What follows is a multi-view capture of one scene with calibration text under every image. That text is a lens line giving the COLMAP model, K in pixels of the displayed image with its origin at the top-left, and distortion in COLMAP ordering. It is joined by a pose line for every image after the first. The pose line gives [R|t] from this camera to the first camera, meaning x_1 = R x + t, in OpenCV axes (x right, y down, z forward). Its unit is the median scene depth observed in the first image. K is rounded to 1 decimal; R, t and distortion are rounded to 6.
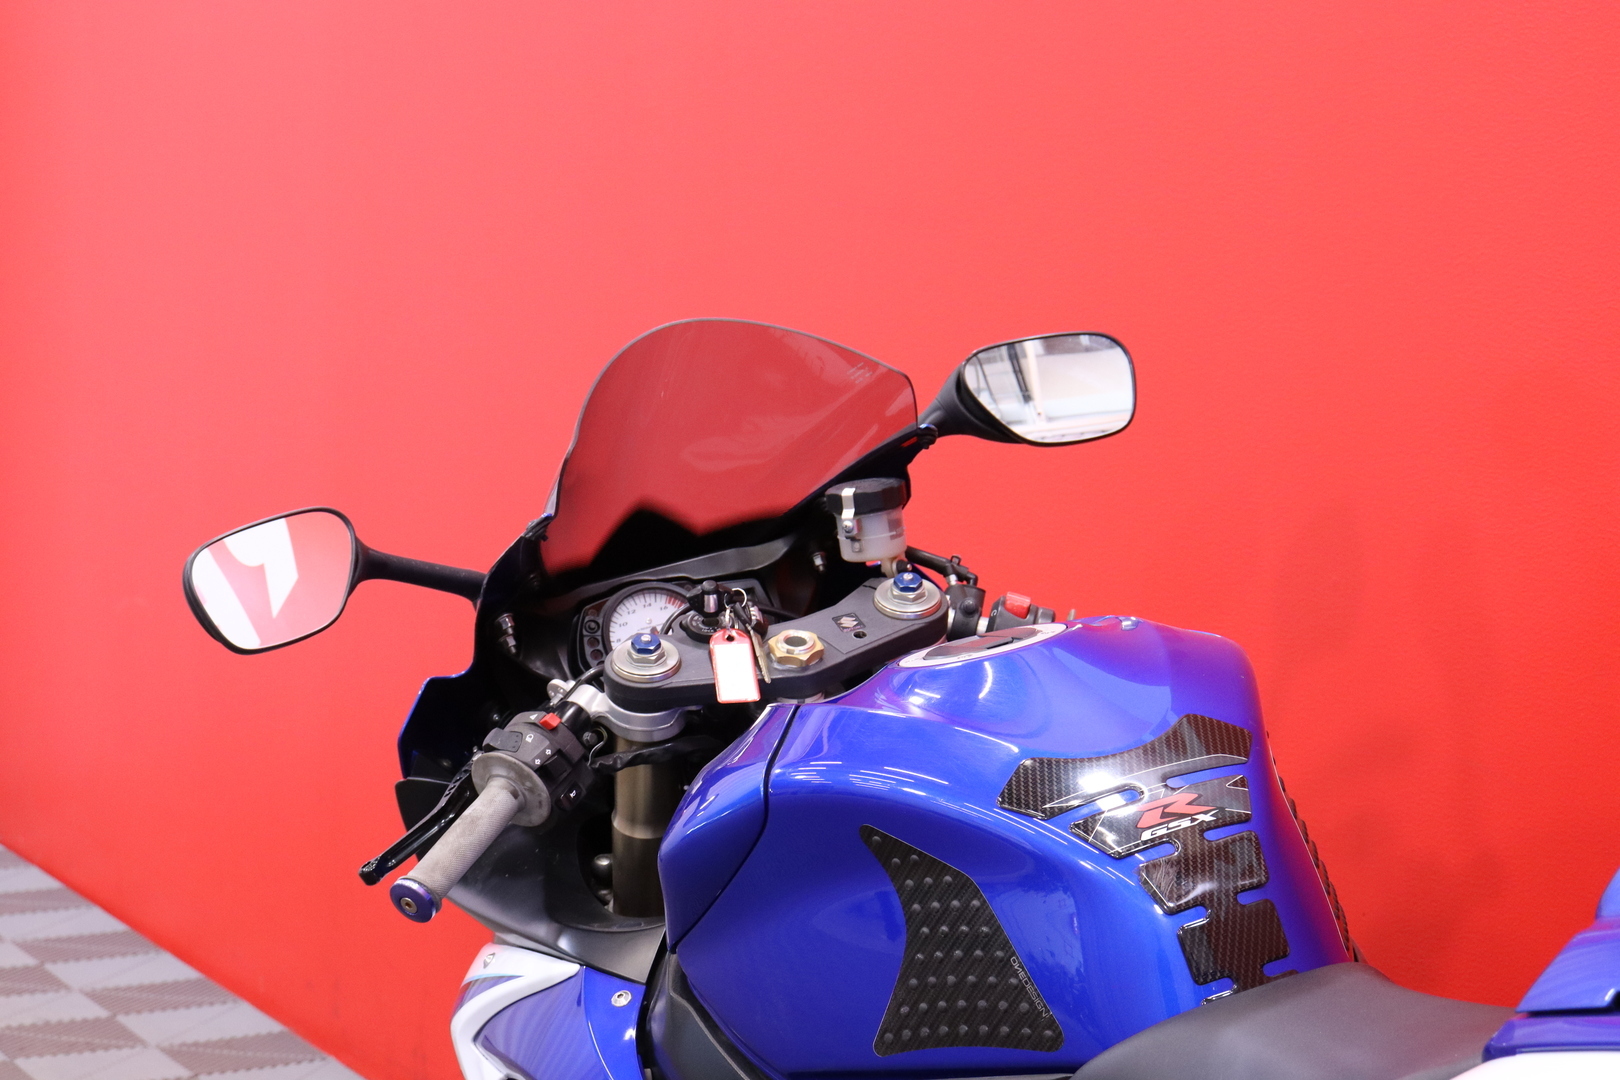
lens RADIAL K [[3430.8, 0, 810.0], [0, 3430.8, 540.0], [0, 0, 1]] dist [0.020357, -0.024975]
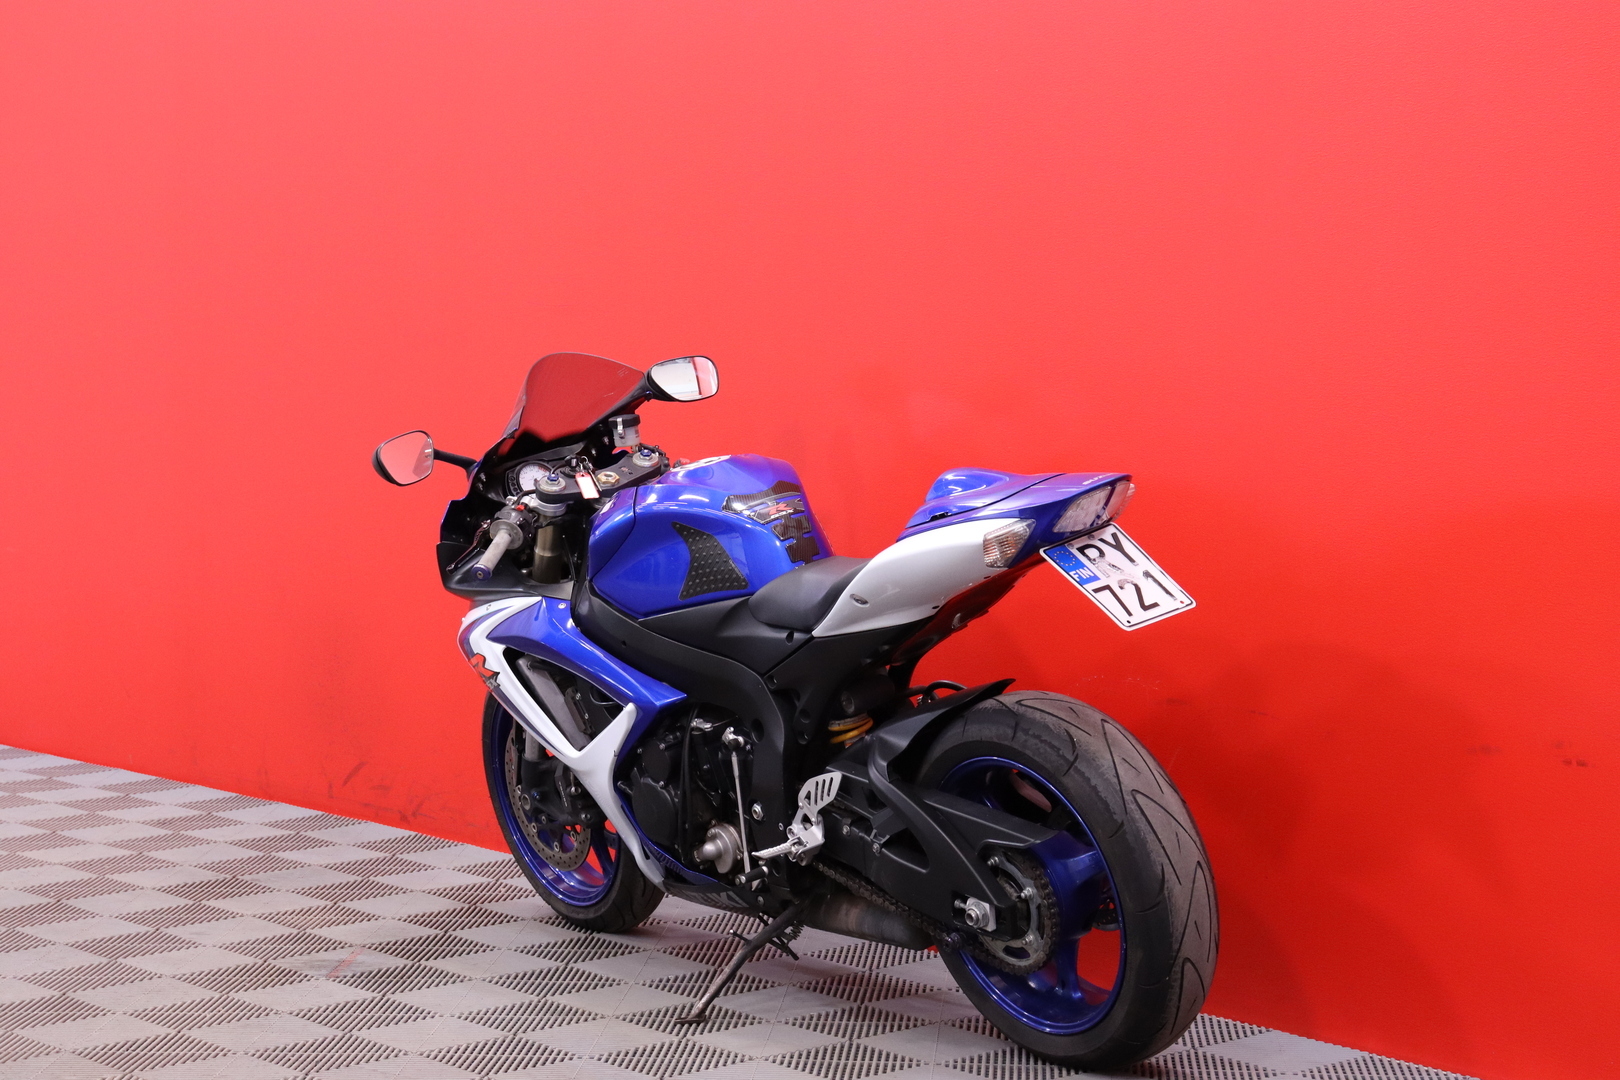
lens RADIAL K [[3185.8, 0, 810.0], [0, 3185.8, 540.0], [0, 0, 1]] dist [0.041538, 0.111816]
pose [[0.974536, -0.038779, 0.220854, -0.391611], [0.040926, 0.999149, -0.005152, 0.097117], [-0.220466, 0.014060, 0.975293, -1.395625]]
